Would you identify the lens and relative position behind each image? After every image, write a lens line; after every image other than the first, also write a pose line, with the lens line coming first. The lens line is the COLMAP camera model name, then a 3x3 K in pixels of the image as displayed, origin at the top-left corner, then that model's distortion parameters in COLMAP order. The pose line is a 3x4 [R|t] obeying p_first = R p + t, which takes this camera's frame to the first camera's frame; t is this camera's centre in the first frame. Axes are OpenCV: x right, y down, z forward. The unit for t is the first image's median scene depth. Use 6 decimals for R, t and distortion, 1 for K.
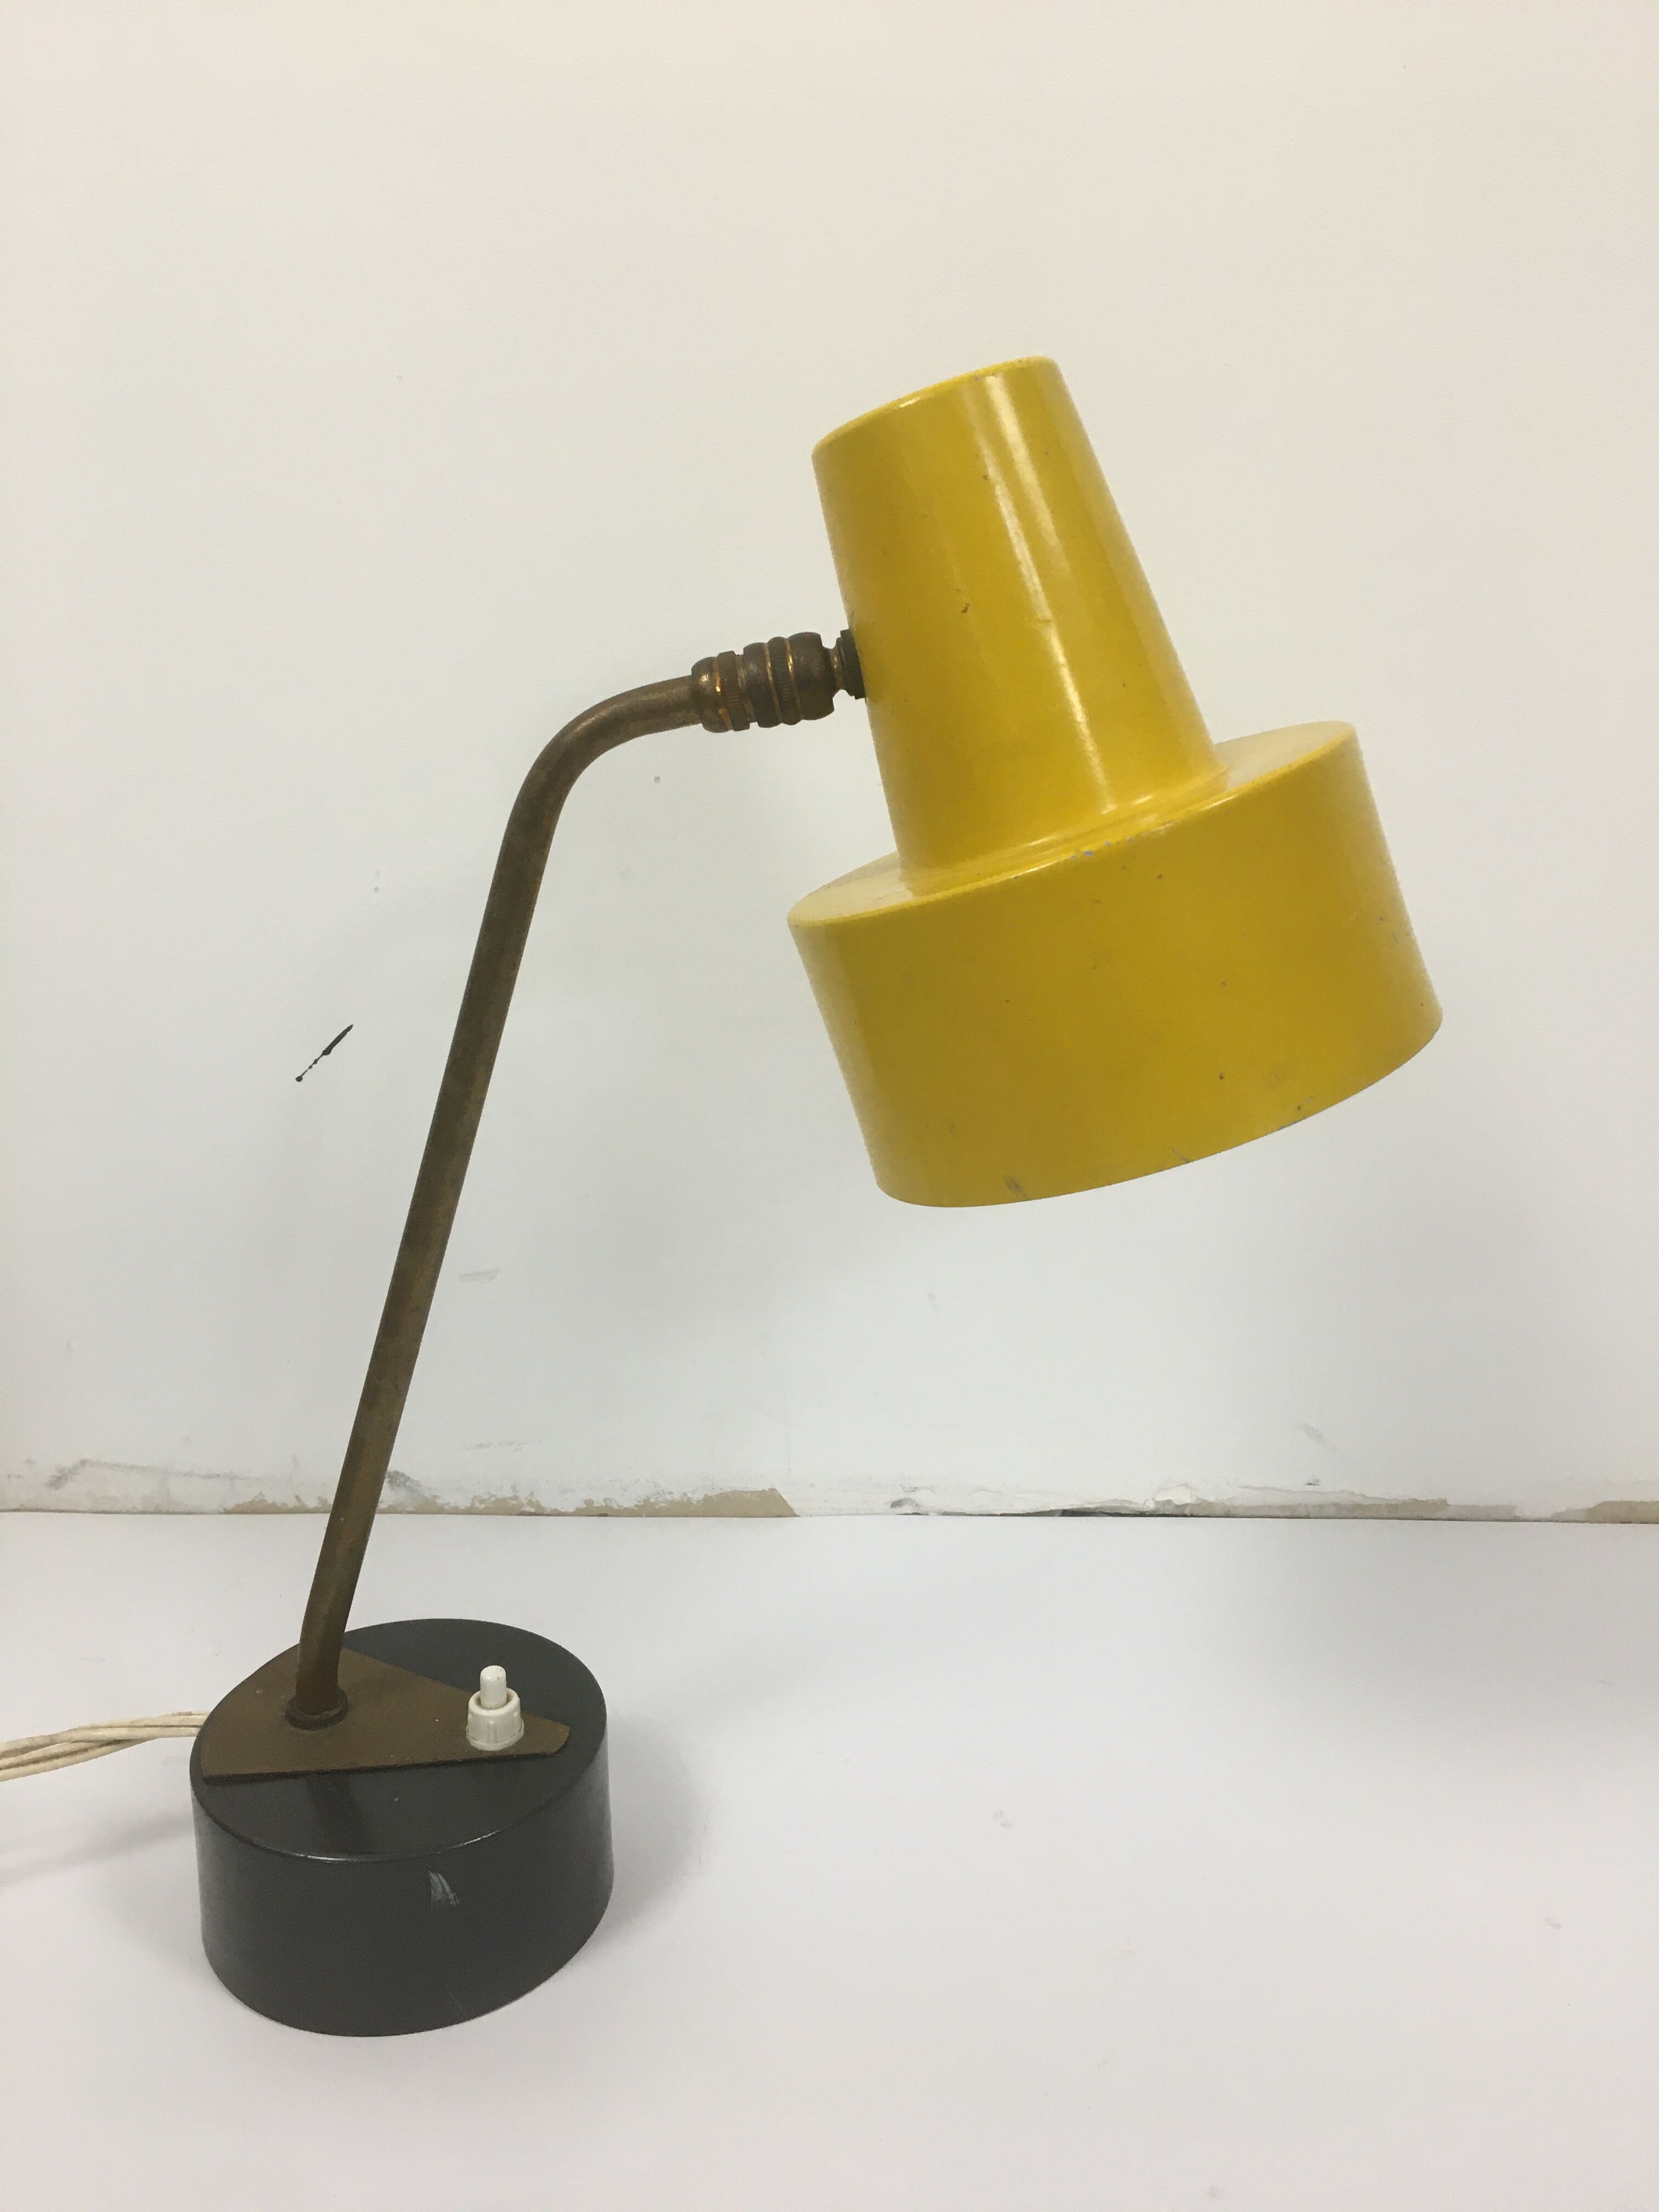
lens RADIAL K [[1901.2, 0, 824.8], [0, 1901.2, 1154.7], [0, 0, 1]] dist [0.049705, -0.090347]
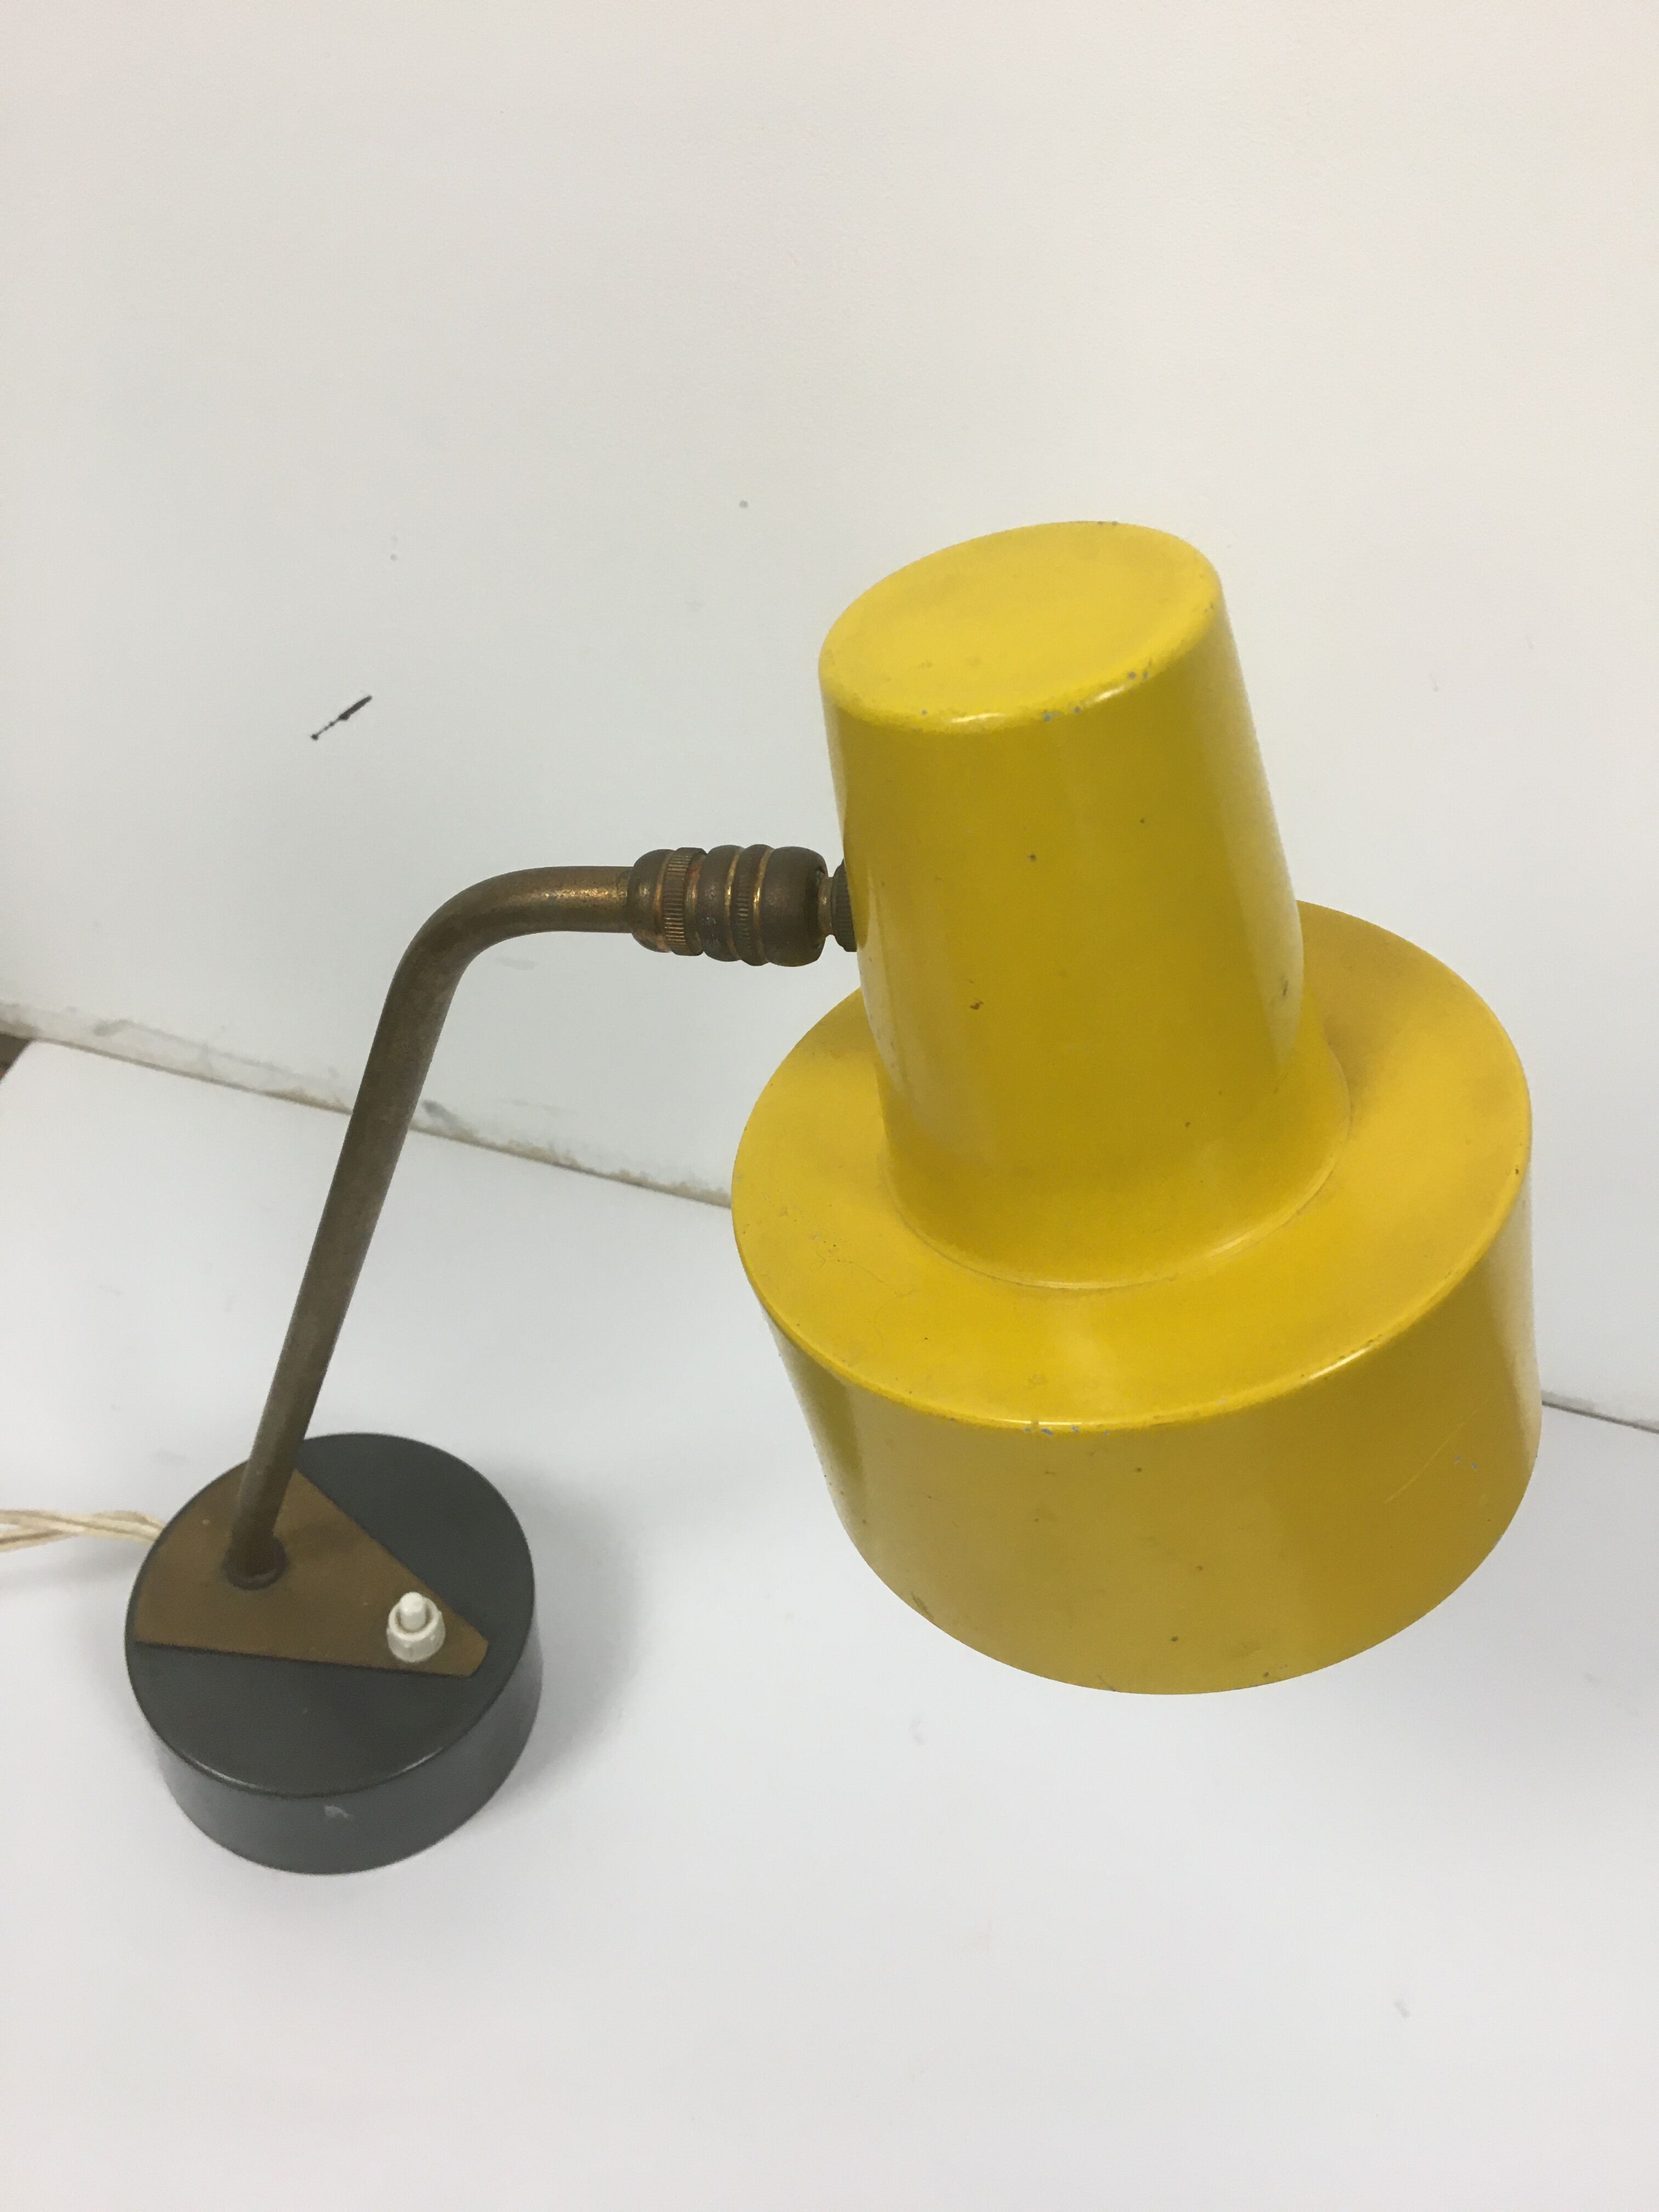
lens RADIAL K [[1901.2, 0, 835.9], [0, 1901.2, 1115.3], [0, 0, 1]] dist [0.049705, -0.090347]
pose [[0.976129, 0.200199, -0.084219, 0.075119], [-0.129603, 0.848061, 0.513805, -0.480997], [0.174286, -0.490625, 0.853763, 0.305024]]
